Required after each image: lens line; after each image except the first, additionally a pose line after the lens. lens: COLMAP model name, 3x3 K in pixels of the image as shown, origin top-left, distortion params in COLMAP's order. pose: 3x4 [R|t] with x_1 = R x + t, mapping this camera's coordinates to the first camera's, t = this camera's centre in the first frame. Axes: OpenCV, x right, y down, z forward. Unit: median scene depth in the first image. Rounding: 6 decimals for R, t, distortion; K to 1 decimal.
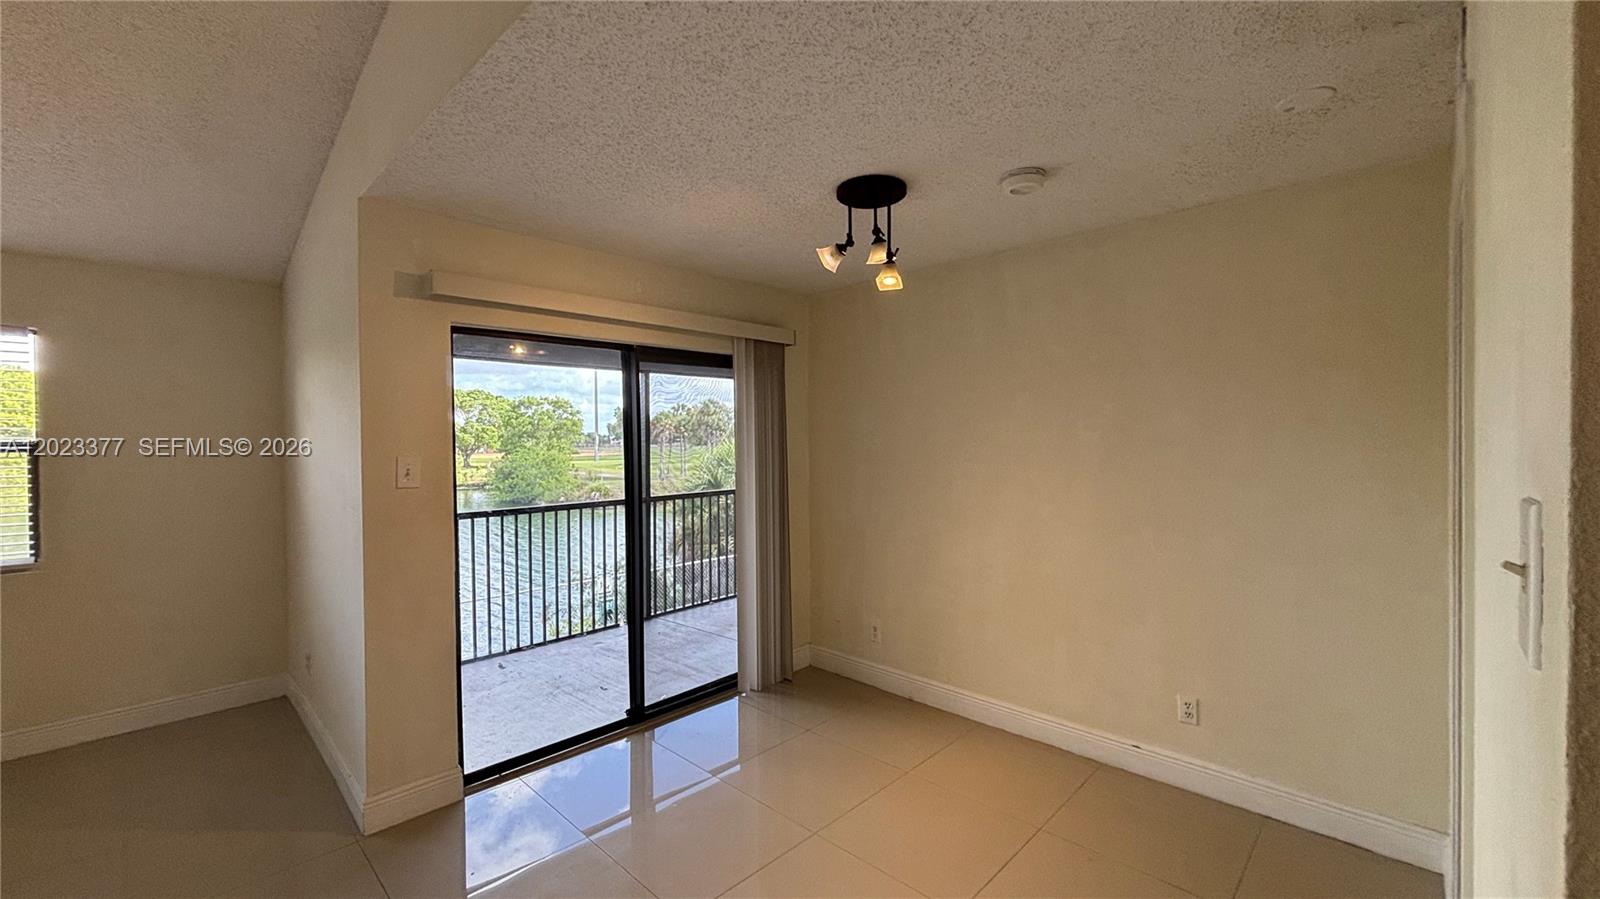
lens RADIAL K [[655.8, 0, 800.0], [0, 655.8, 449.5], [0, 0, 1]] dist [0.029672, -0.005481]
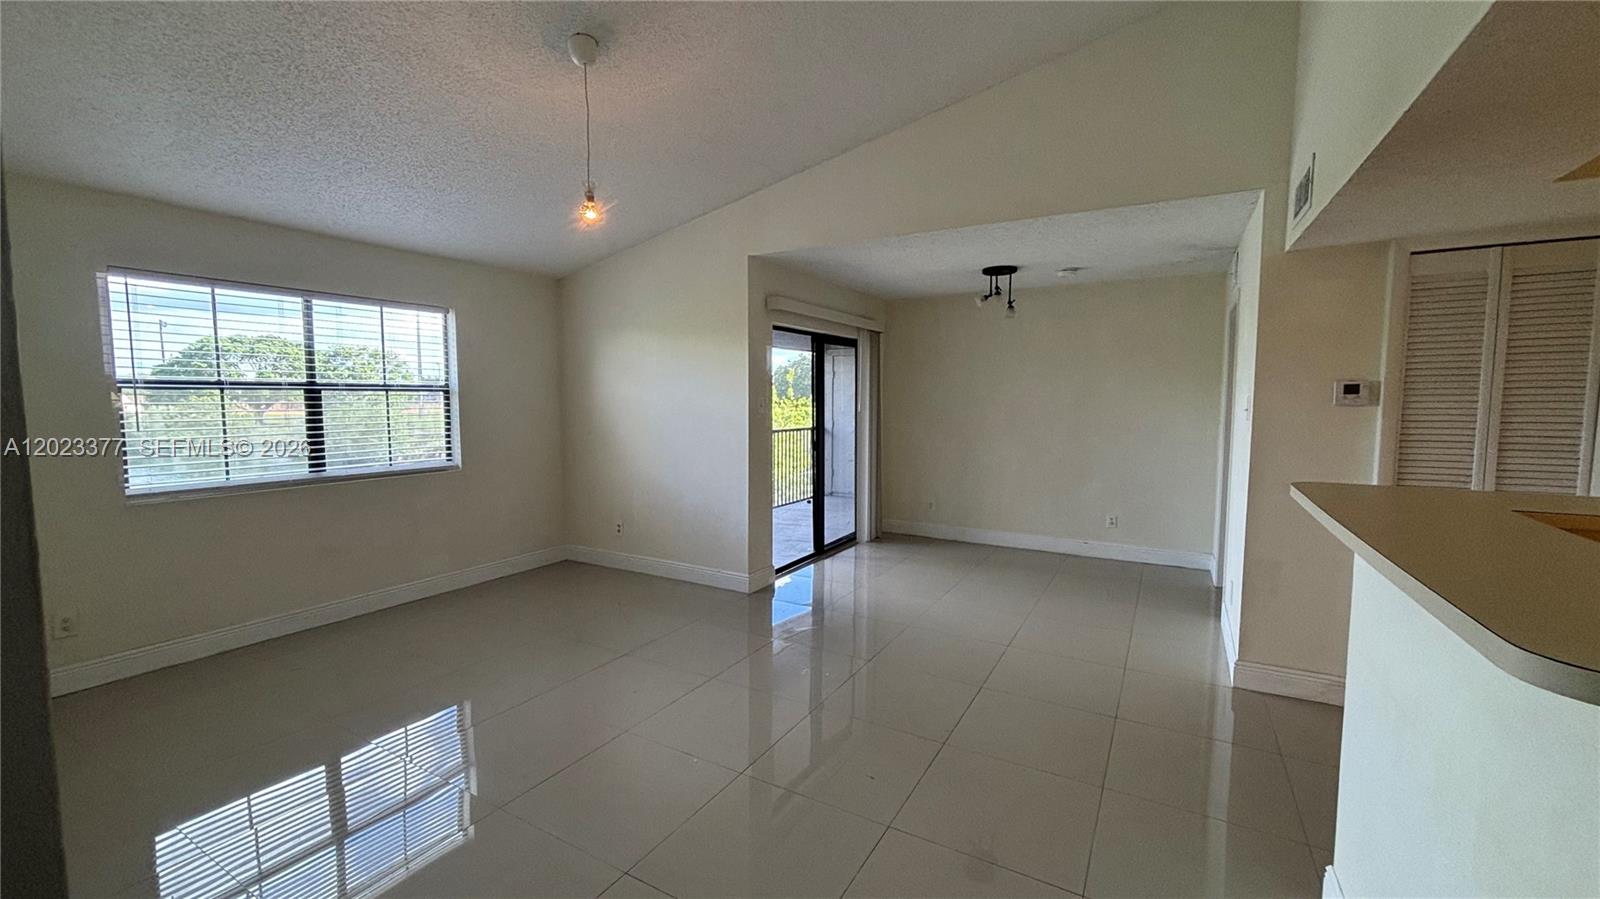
lens RADIAL K [[655.8, 0, 800.0], [0, 655.8, 449.5], [0, 0, 1]] dist [0.029672, -0.005481]
pose [[0.973172, -0.004010, 0.230045, -0.684134], [-0.009870, 0.998200, 0.059151, 0.038921], [-0.229869, -0.059834, 0.971381, -0.633399]]
